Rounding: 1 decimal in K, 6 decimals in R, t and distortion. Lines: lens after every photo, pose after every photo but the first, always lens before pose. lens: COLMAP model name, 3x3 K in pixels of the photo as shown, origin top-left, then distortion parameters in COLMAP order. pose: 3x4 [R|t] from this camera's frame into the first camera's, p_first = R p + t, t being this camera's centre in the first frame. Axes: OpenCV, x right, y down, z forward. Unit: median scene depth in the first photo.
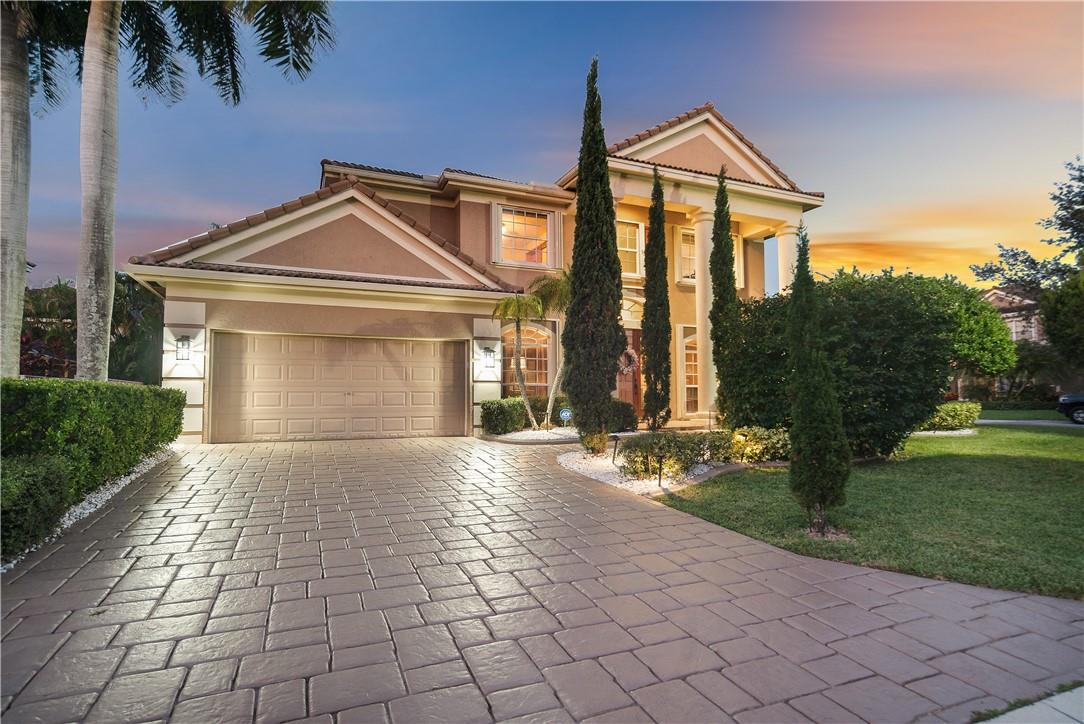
lens RADIAL K [[561.6, 0, 545.5], [0, 561.6, 369.6], [0, 0, 1]] dist [0.004703, -0.000120]
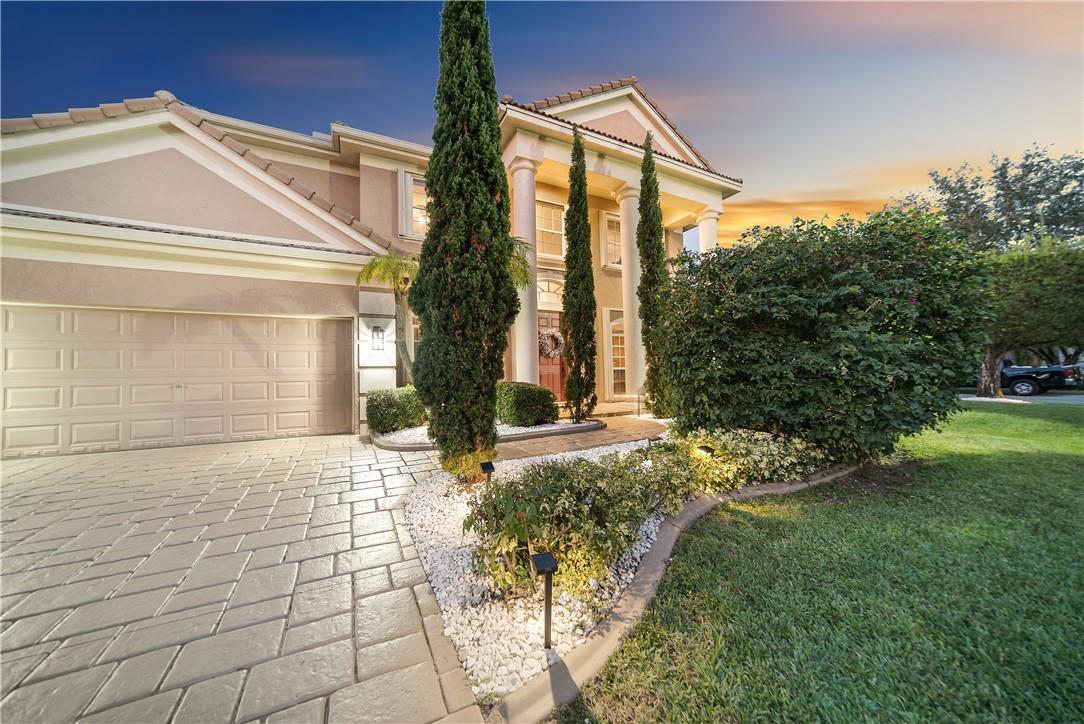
lens RADIAL K [[386.3, 0, 540.3], [0, 386.3, 358.6], [0, 0, 1]] dist [-0.007168, 0.001166]
pose [[0.998155, -0.014286, 0.059006, 0.098780], [0.014114, 0.999895, 0.003340, 0.009188], [-0.059047, -0.002501, 0.998252, 0.396656]]
